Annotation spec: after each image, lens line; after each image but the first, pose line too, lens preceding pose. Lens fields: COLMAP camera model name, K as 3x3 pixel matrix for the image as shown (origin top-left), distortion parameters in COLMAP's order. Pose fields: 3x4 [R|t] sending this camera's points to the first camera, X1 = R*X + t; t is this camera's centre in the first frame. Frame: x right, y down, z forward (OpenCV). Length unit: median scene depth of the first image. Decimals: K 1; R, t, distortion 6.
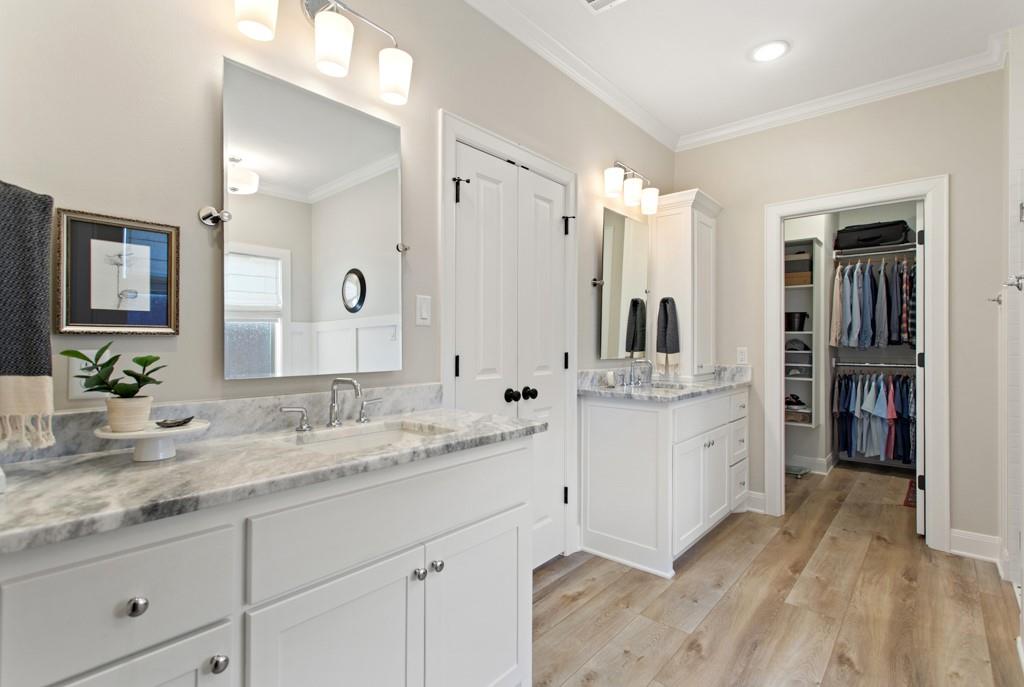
lens RADIAL K [[488.0, 0, 514.9], [0, 488.0, 337.9], [0, 0, 1]] dist [-0.000200, -0.000553]
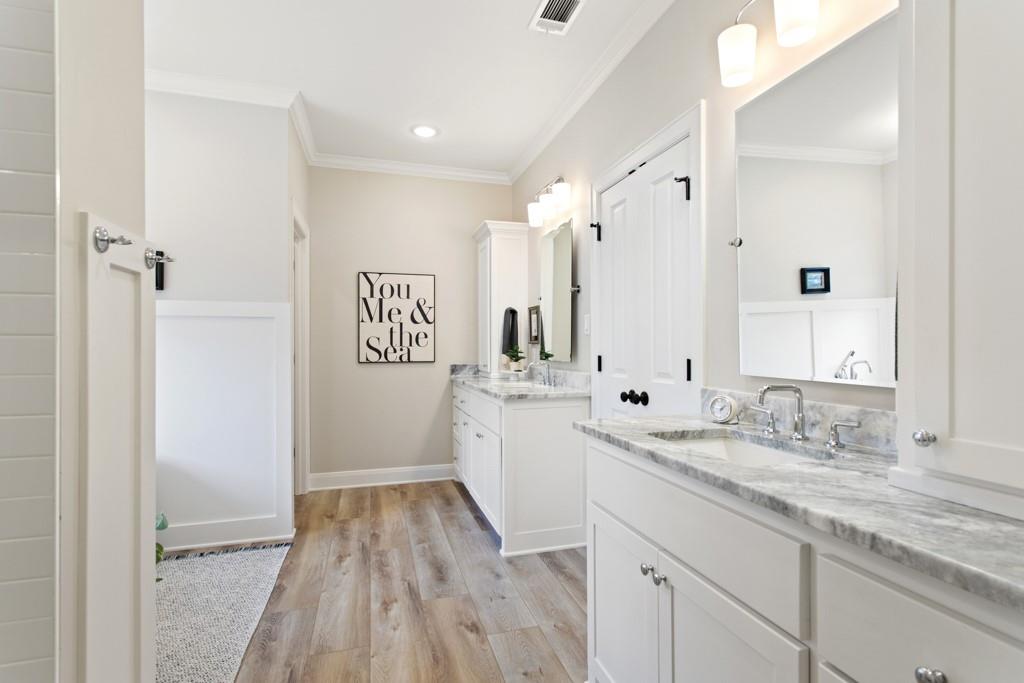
lens RADIAL K [[488.0, 0, 514.4], [0, 488.0, 345.0], [0, 0, 1]] dist [-0.000200, -0.000553]
pose [[-0.536042, -0.008642, -0.844147, 1.117078], [-0.006953, 0.999959, -0.005822, 0.019267], [0.844163, 0.002748, -0.536080, 1.501481]]
